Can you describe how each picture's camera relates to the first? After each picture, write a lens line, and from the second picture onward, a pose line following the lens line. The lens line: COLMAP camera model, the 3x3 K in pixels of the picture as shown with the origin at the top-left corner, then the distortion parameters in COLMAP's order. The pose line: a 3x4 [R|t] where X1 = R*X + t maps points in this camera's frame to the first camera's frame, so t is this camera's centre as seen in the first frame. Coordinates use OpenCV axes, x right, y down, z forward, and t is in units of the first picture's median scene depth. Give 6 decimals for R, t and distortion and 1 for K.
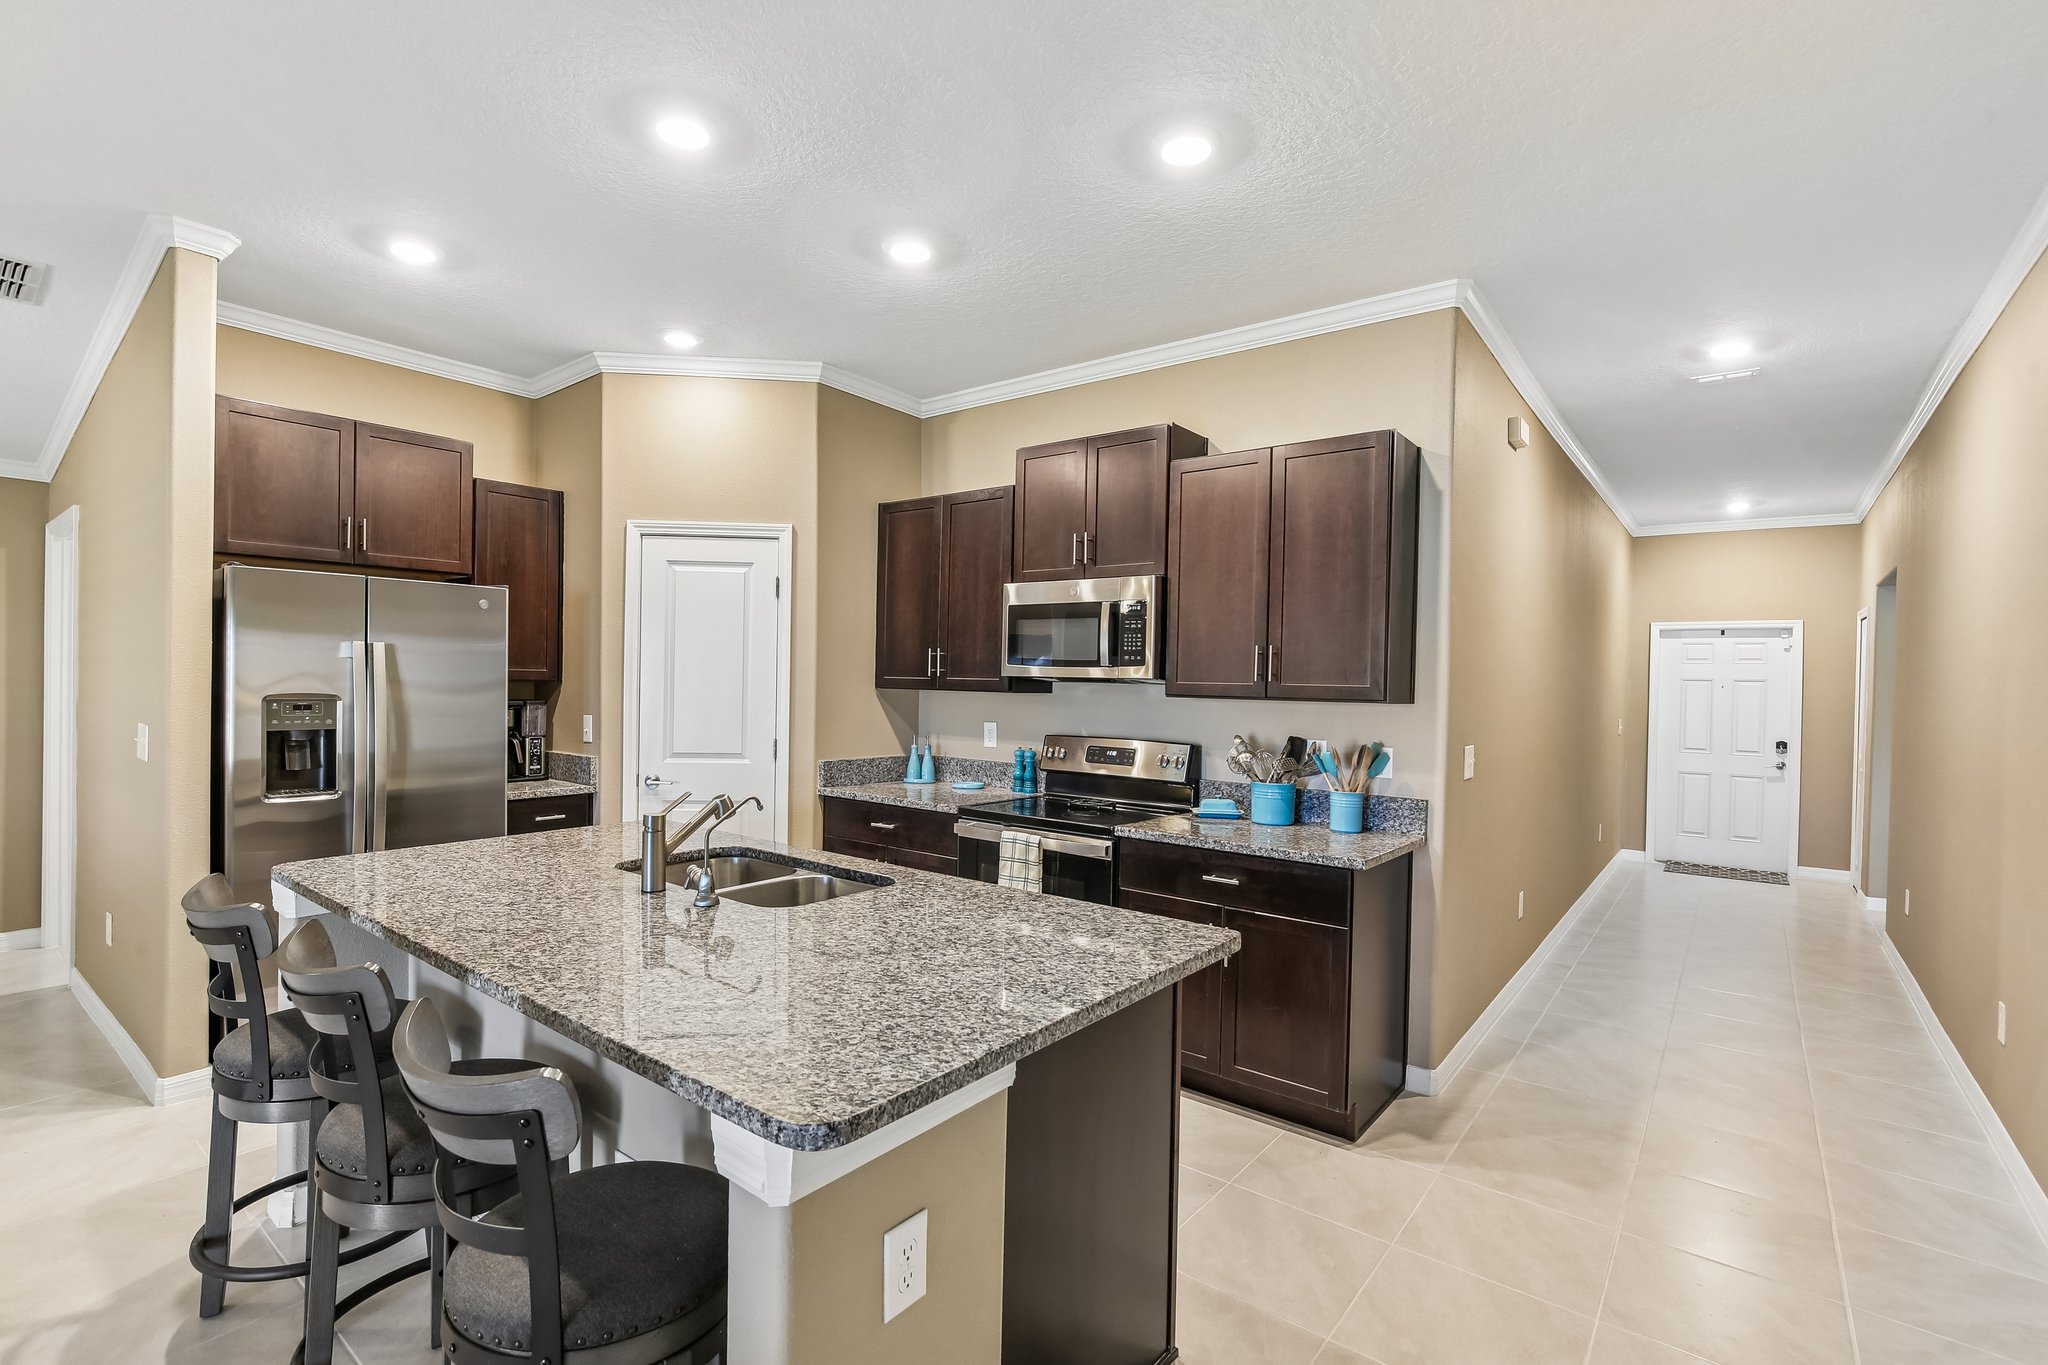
lens RADIAL K [[946.0, 0, 1013.9], [0, 946.0, 689.9], [0, 0, 1]] dist [-0.002176, 0.000573]
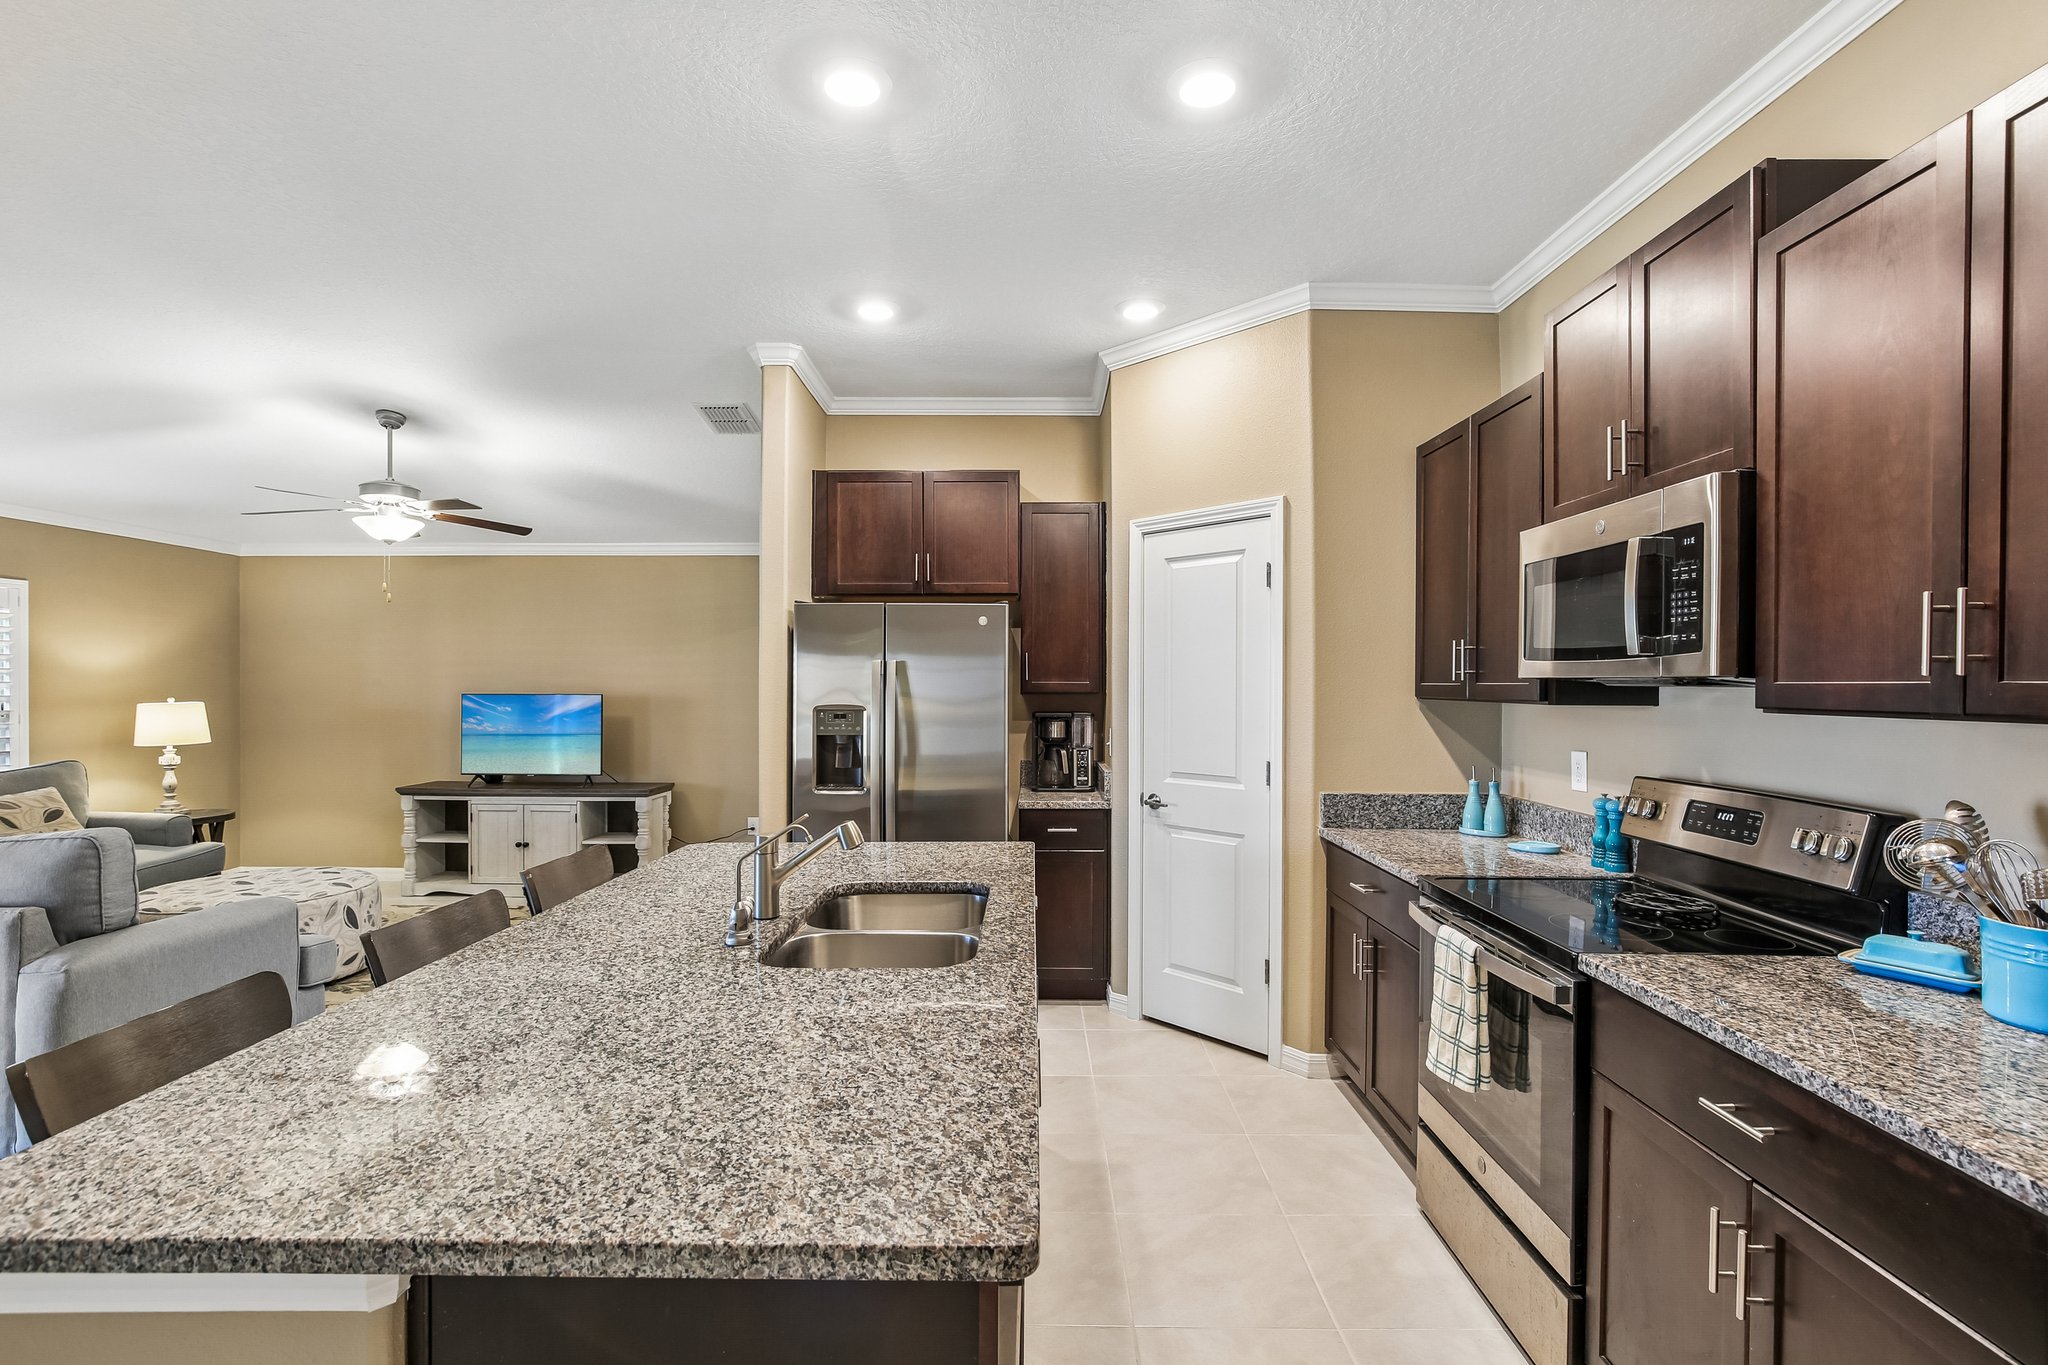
lens RADIAL K [[959.9, 0, 1018.4], [0, 959.9, 689.5], [0, 0, 1]] dist [-0.017686, 0.008135]
pose [[0.611880, -0.012671, -0.790849, 0.289237], [0.000594, 0.999879, -0.015561, 0.002737], [0.790950, 0.009052, 0.611813, 0.351988]]
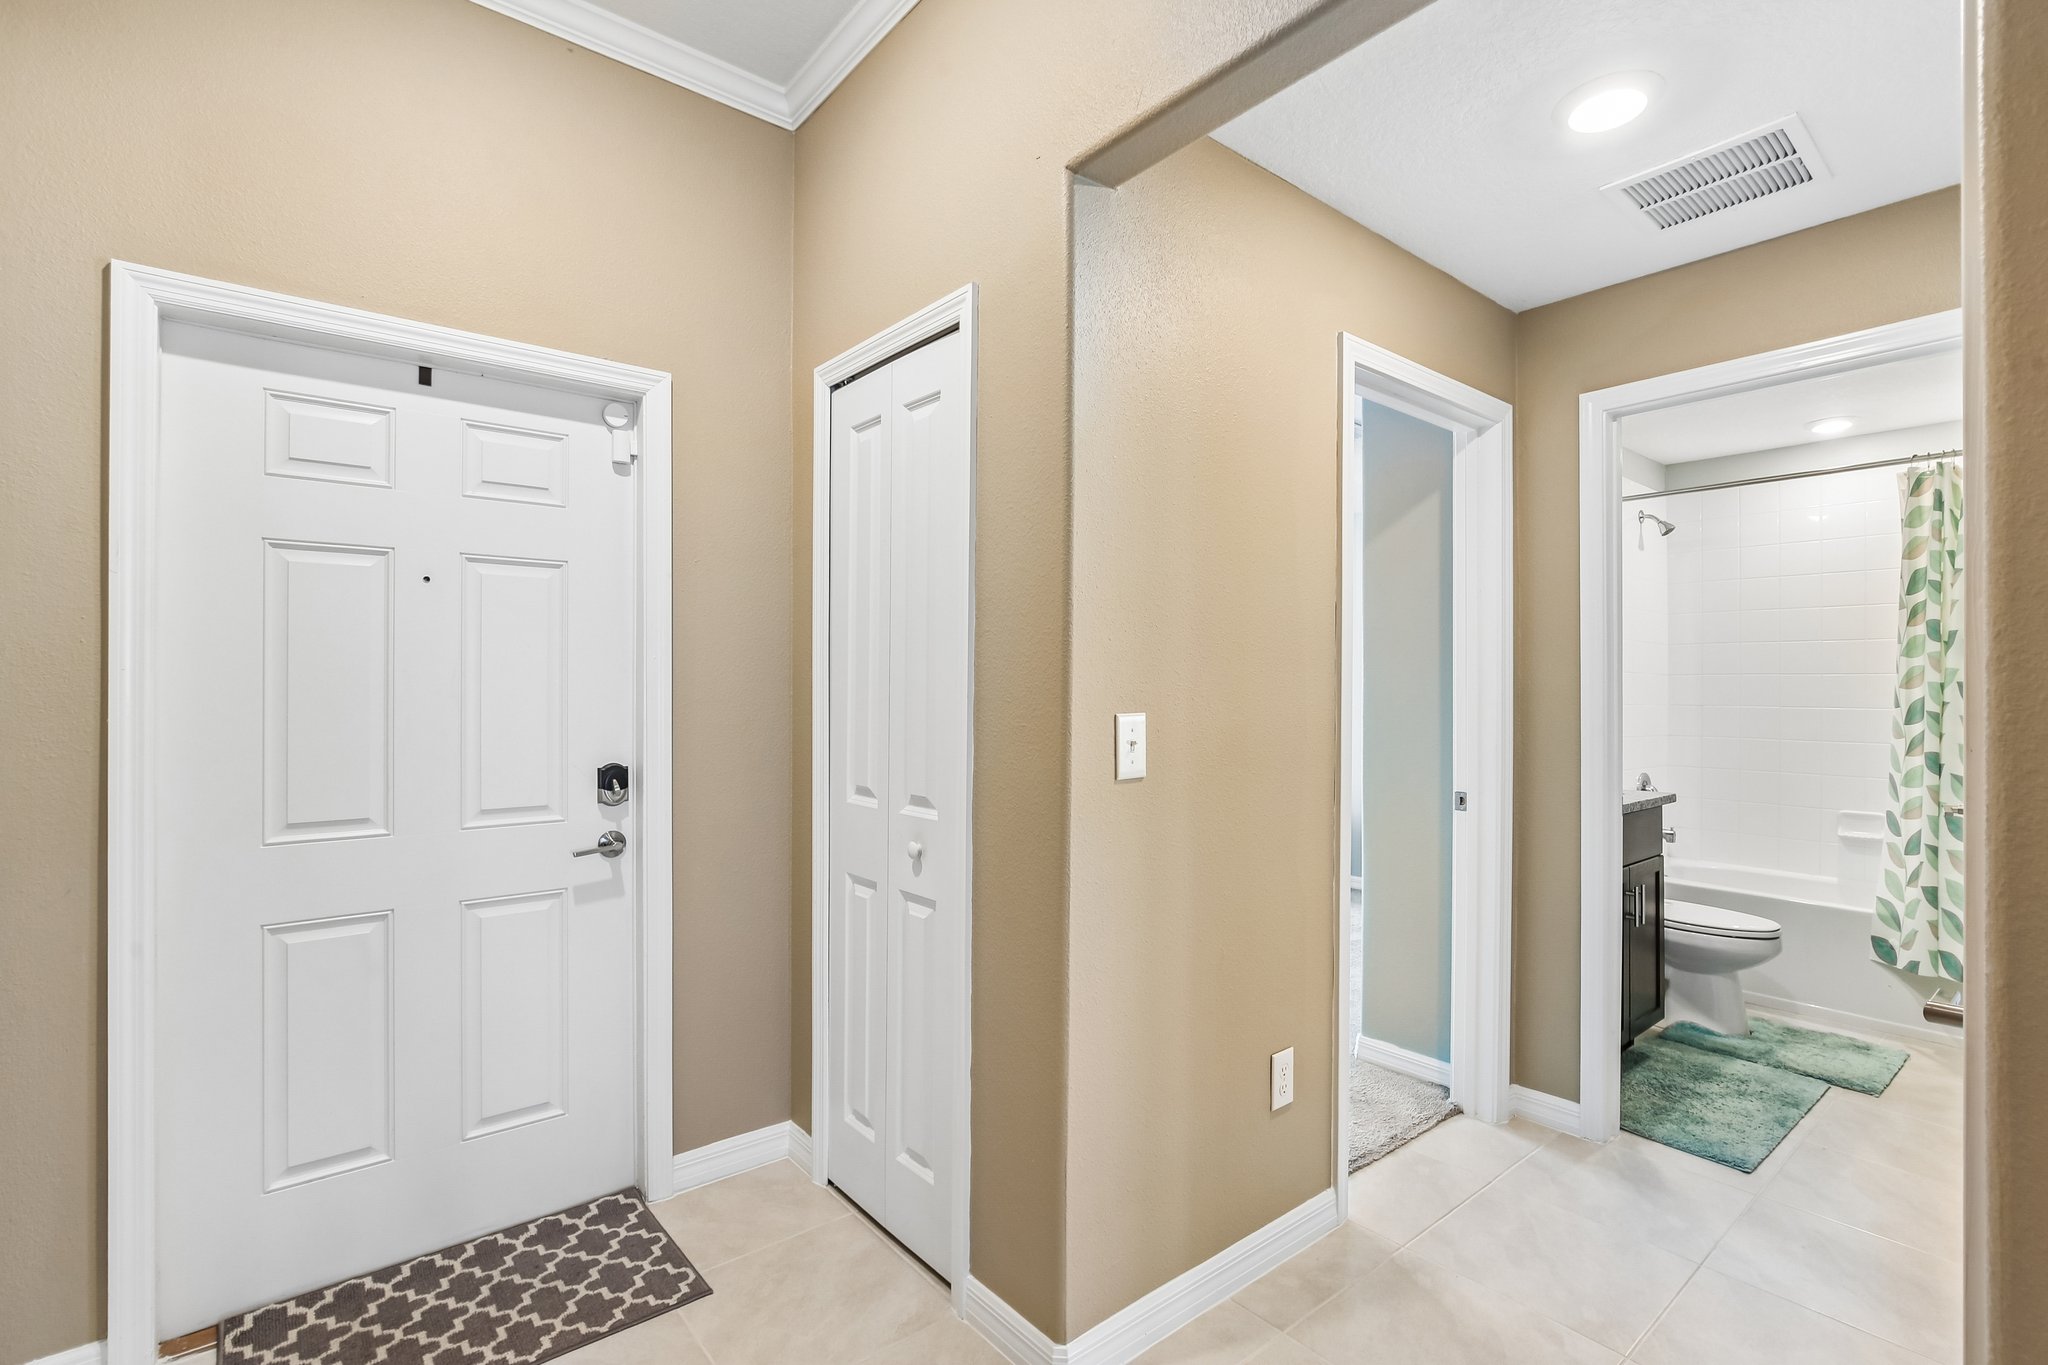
lens RADIAL K [[929.3, 0, 1024.0], [0, 929.3, 667.6], [0, 0, 1]] dist [-0.002404, -0.000324]
pose [[0.215266, -0.013065, 0.976468, 0.986764], [0.010797, 0.999881, 0.010998, 0.038048], [-0.976496, 0.008176, 0.215382, 1.451520]]
